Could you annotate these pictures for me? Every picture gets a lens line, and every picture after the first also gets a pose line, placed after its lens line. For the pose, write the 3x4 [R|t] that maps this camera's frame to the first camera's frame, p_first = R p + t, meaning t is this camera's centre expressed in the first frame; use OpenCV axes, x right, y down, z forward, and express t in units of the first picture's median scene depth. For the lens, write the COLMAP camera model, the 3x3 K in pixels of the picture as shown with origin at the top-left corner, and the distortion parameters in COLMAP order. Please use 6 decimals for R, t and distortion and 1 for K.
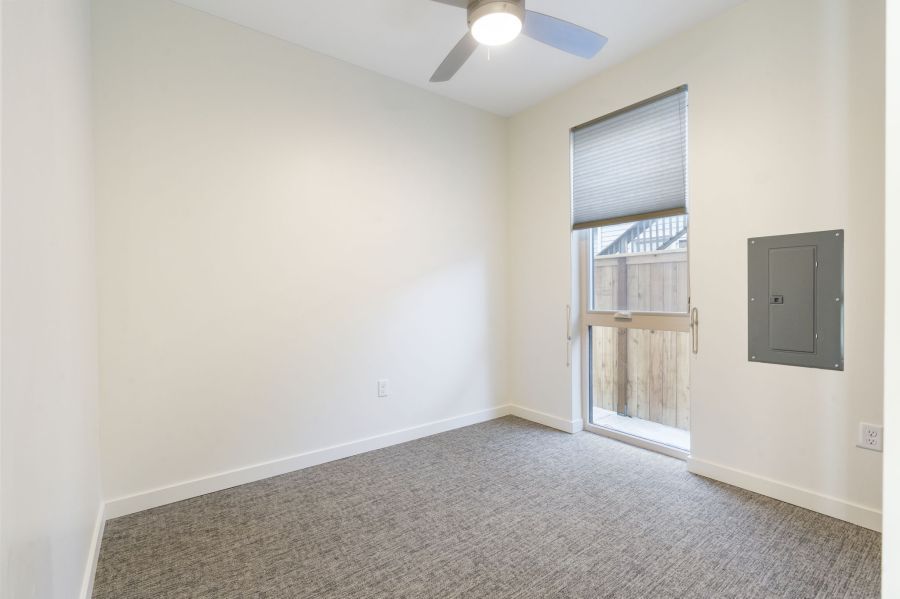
lens RADIAL K [[406.8, 0, 447.8], [0, 406.8, 297.7], [0, 0, 1]] dist [-0.010454, 0.000696]
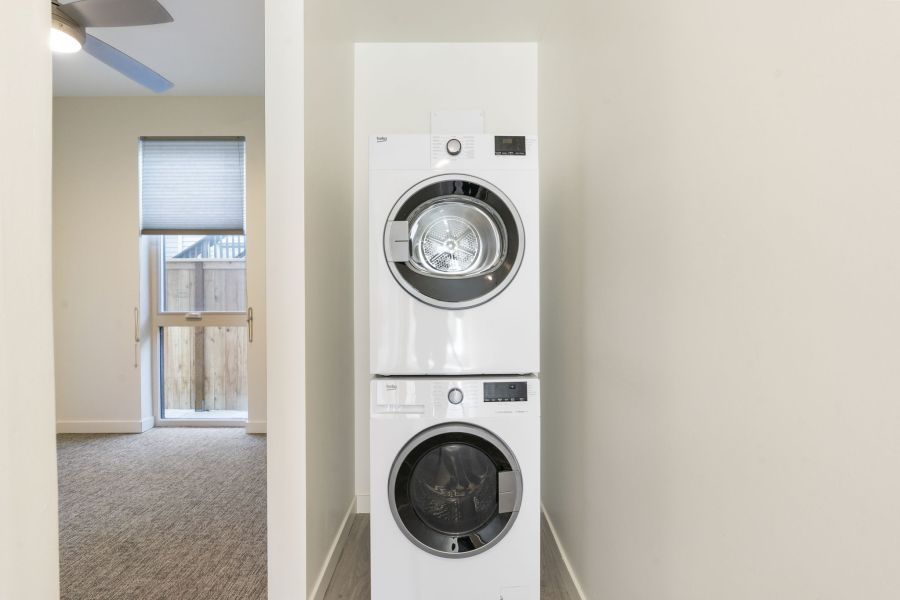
lens RADIAL K [[415.3, 0, 449.9], [0, 415.3, 295.5], [0, 0, 1]] dist [-0.012383, 0.005298]
pose [[0.601311, 0.002183, 0.799012, -0.059560], [0.005803, 0.999958, -0.007099, -0.000216], [-0.798994, 0.008905, 0.601273, -0.254625]]
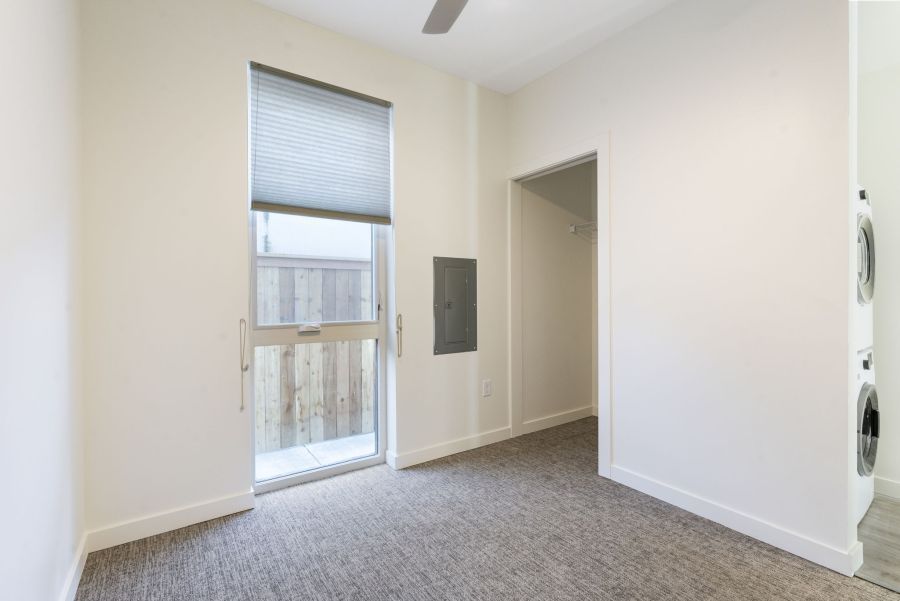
lens RADIAL K [[406.8, 0, 447.8], [0, 406.8, 298.7], [0, 0, 1]] dist [-0.010454, 0.000696]
pose [[0.038464, 0.007532, 0.999232, -0.359224], [0.018420, 0.999796, -0.008245, -0.003986], [-0.999090, 0.018723, 0.038318, 0.639719]]
